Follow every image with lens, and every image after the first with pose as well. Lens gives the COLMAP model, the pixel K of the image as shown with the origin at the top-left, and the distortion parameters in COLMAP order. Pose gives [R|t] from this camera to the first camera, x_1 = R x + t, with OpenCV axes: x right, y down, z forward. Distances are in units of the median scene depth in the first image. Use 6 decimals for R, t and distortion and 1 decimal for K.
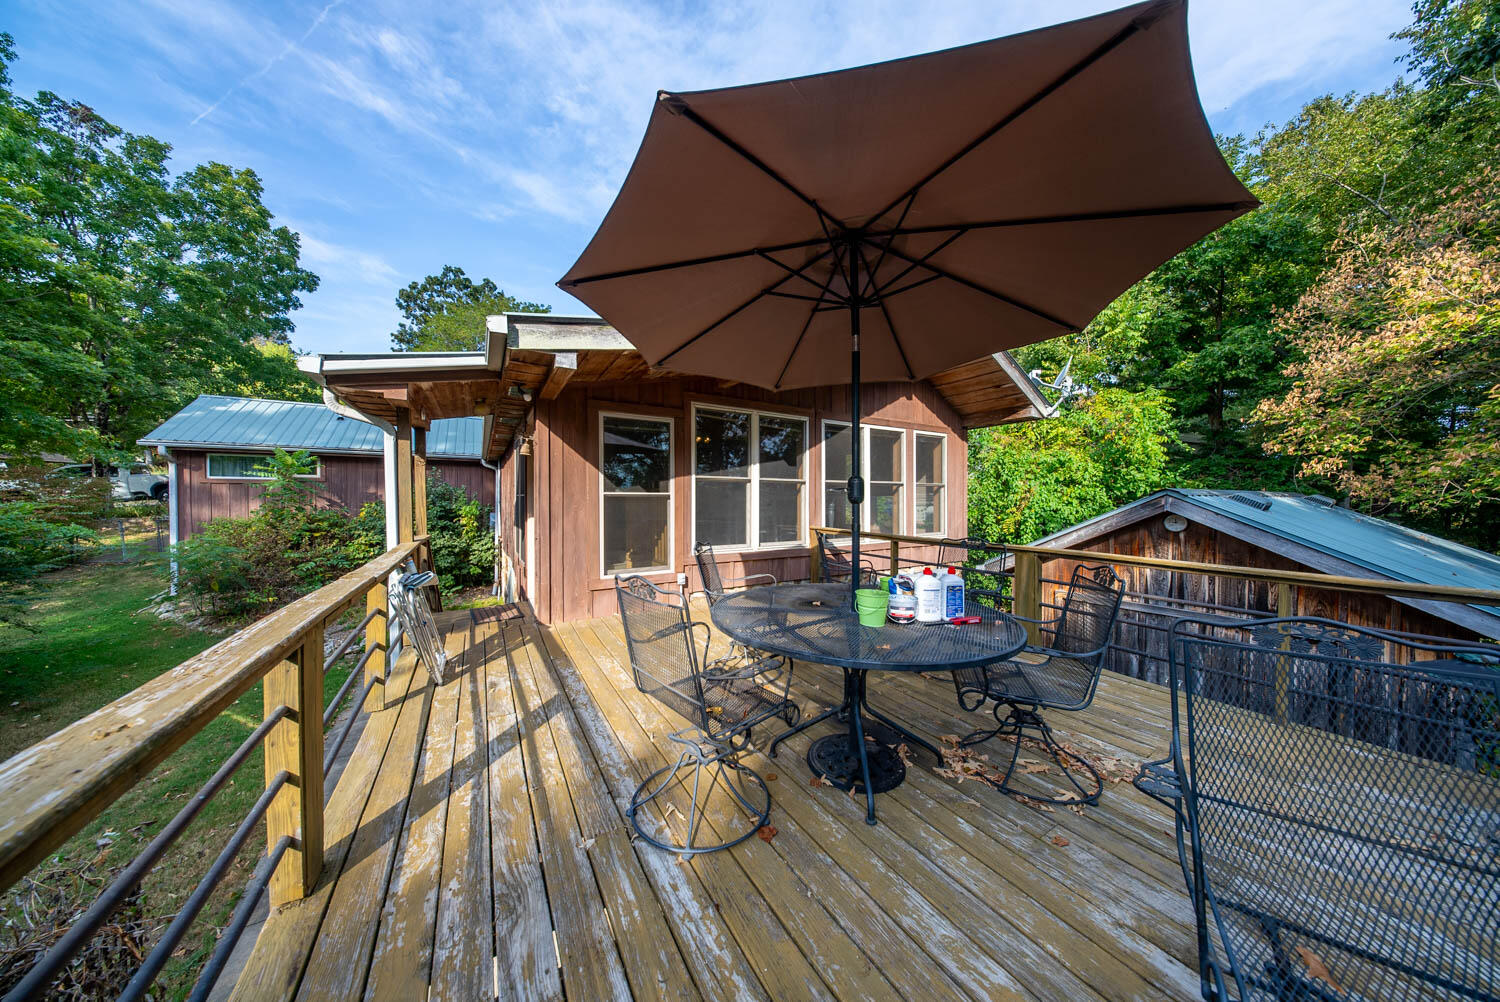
lens RADIAL K [[437.4, 0, 749.2], [0, 437.4, 501.1], [0, 0, 1]] dist [-0.000403, -0.000115]
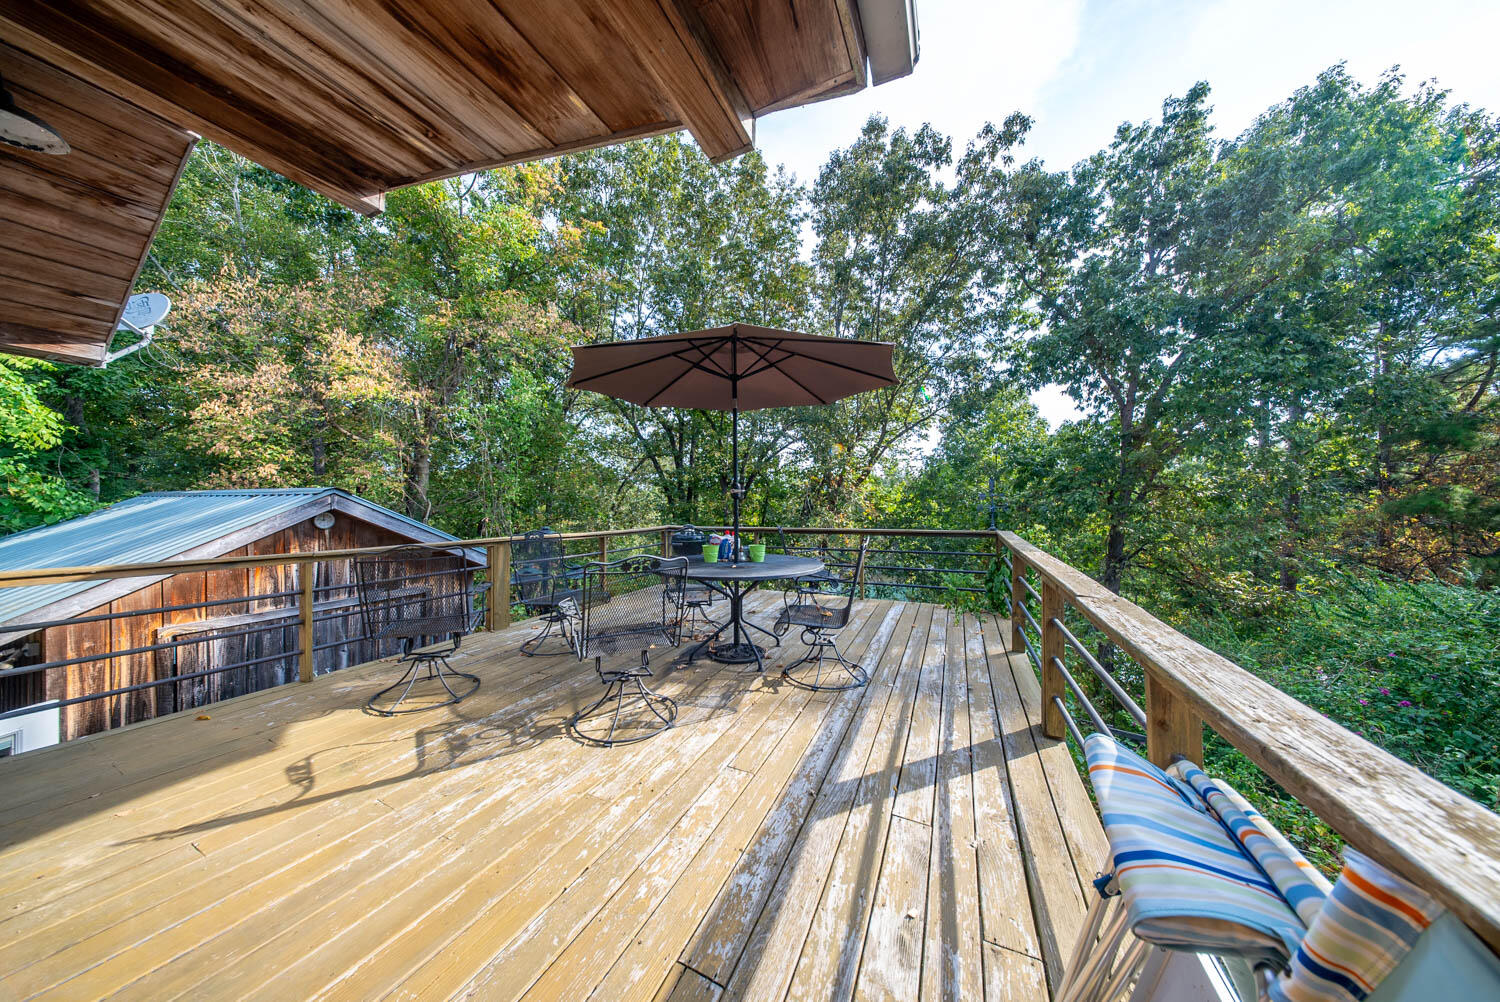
lens RADIAL K [[437.4, 0, 750.5], [0, 437.4, 498.7], [0, 0, 1]] dist [-0.000403, -0.000115]
pose [[-0.547615, -0.007198, 0.836699, -1.057201], [-0.000676, 0.999966, 0.008160, 0.005947], [-0.836730, 0.003903, -0.547602, 1.684026]]
